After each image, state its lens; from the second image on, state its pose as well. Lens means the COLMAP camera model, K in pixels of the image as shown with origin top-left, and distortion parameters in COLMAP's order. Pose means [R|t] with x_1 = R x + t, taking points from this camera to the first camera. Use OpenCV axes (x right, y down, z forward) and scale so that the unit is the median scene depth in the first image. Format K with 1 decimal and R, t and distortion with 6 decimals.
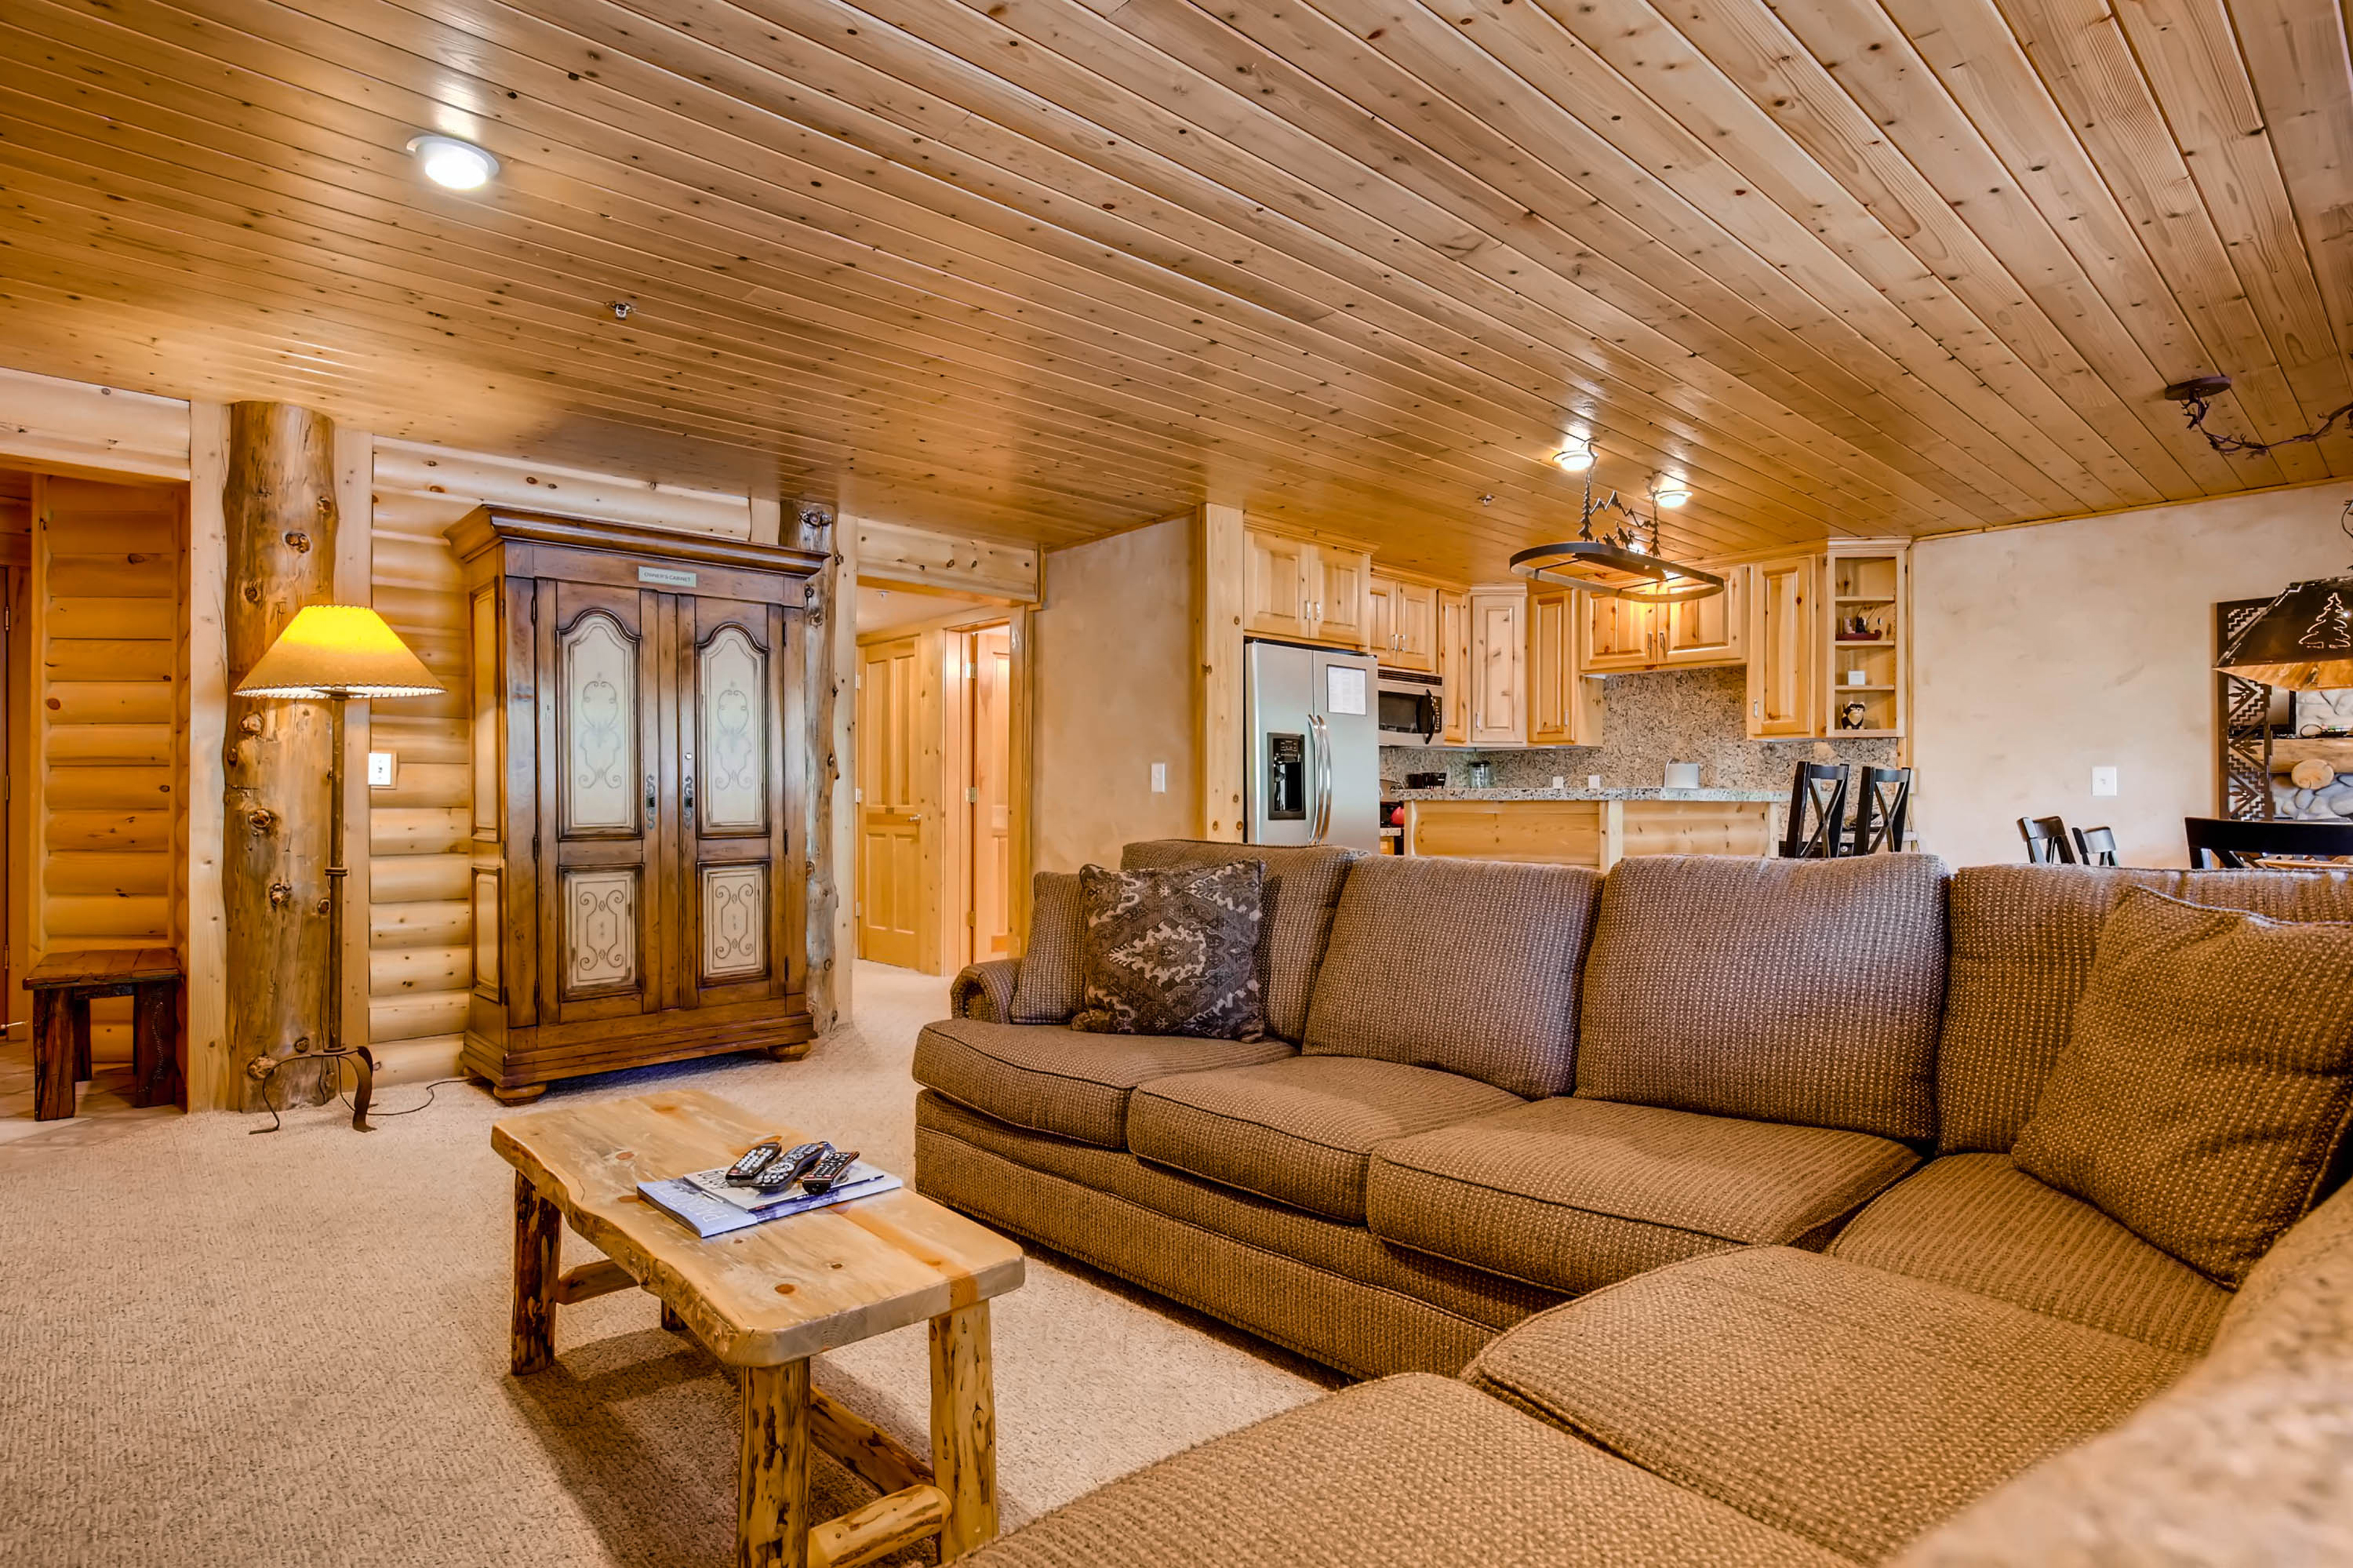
lens RADIAL K [[1236.9, 0, 1181.1], [0, 1236.9, 795.7], [0, 0, 1]] dist [-0.001185, -0.000055]
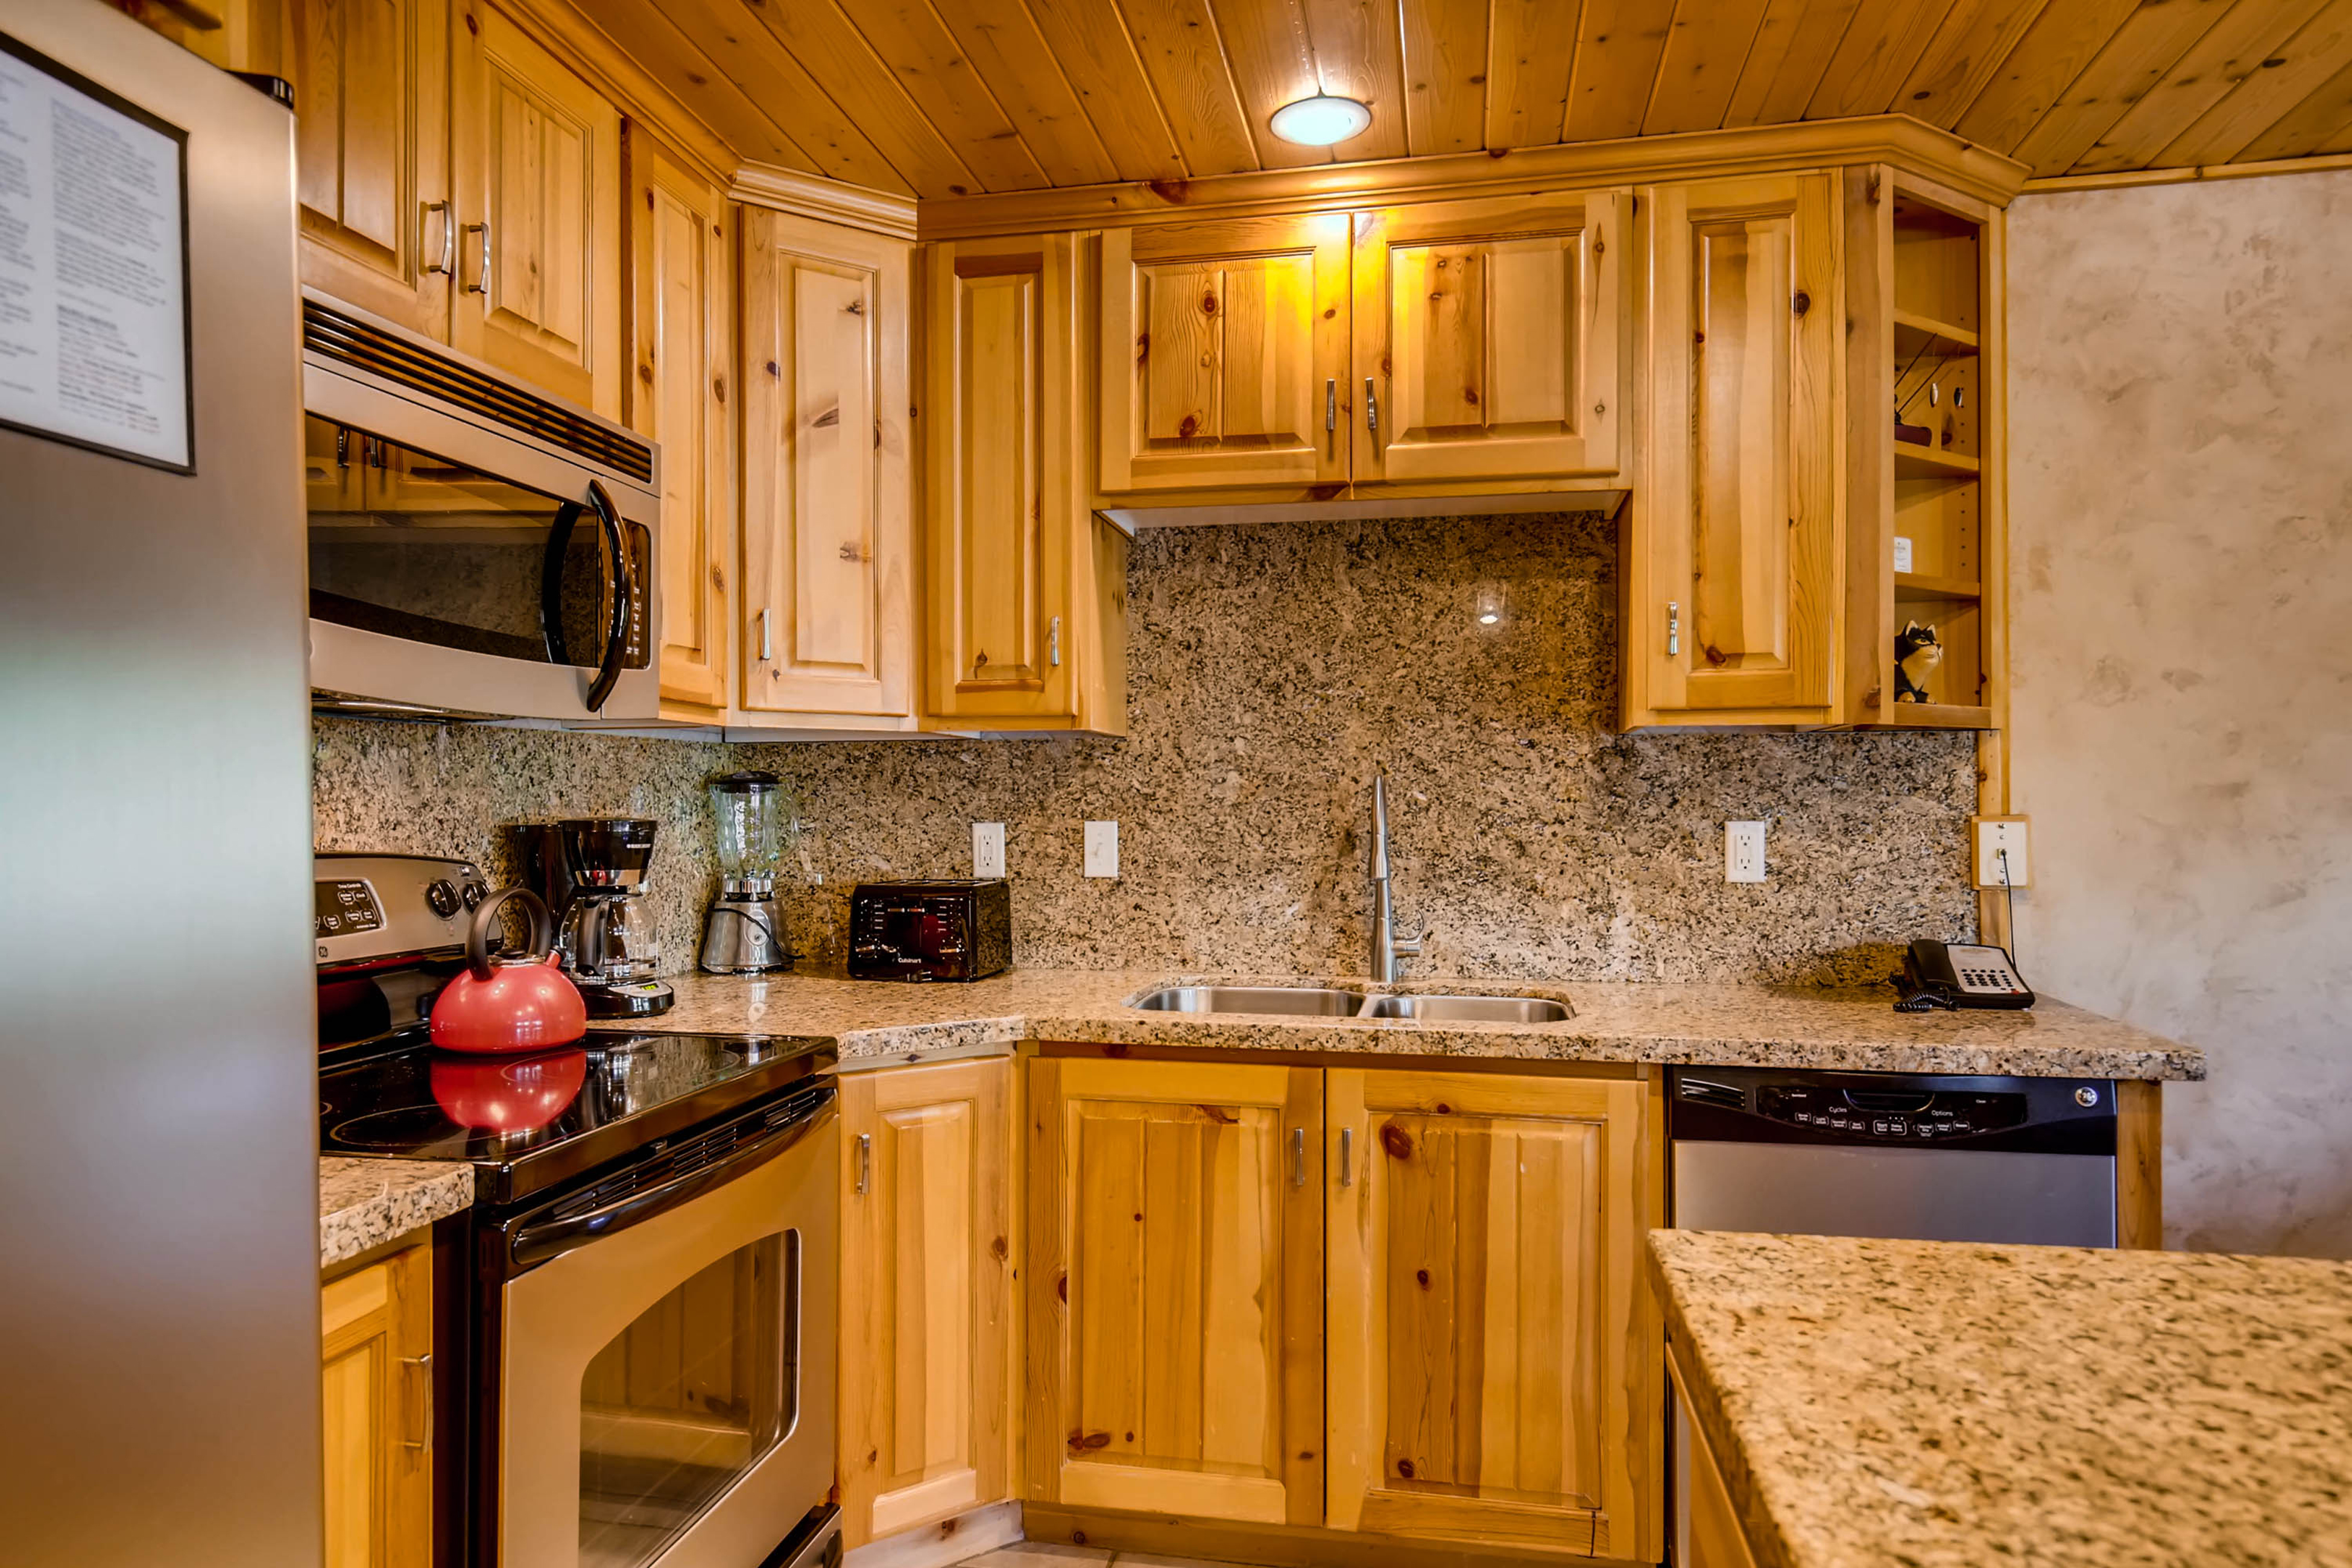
lens RADIAL K [[1451.3, 0, 1181.6], [0, 1451.3, 790.8], [0, 0, 1]] dist [-0.002337, 0.000422]
pose [[0.810007, -0.001881, 0.586418, 0.123006], [0.000101, 0.999995, 0.003068, -0.026391], [-0.586421, -0.002426, 0.810003, 0.683994]]
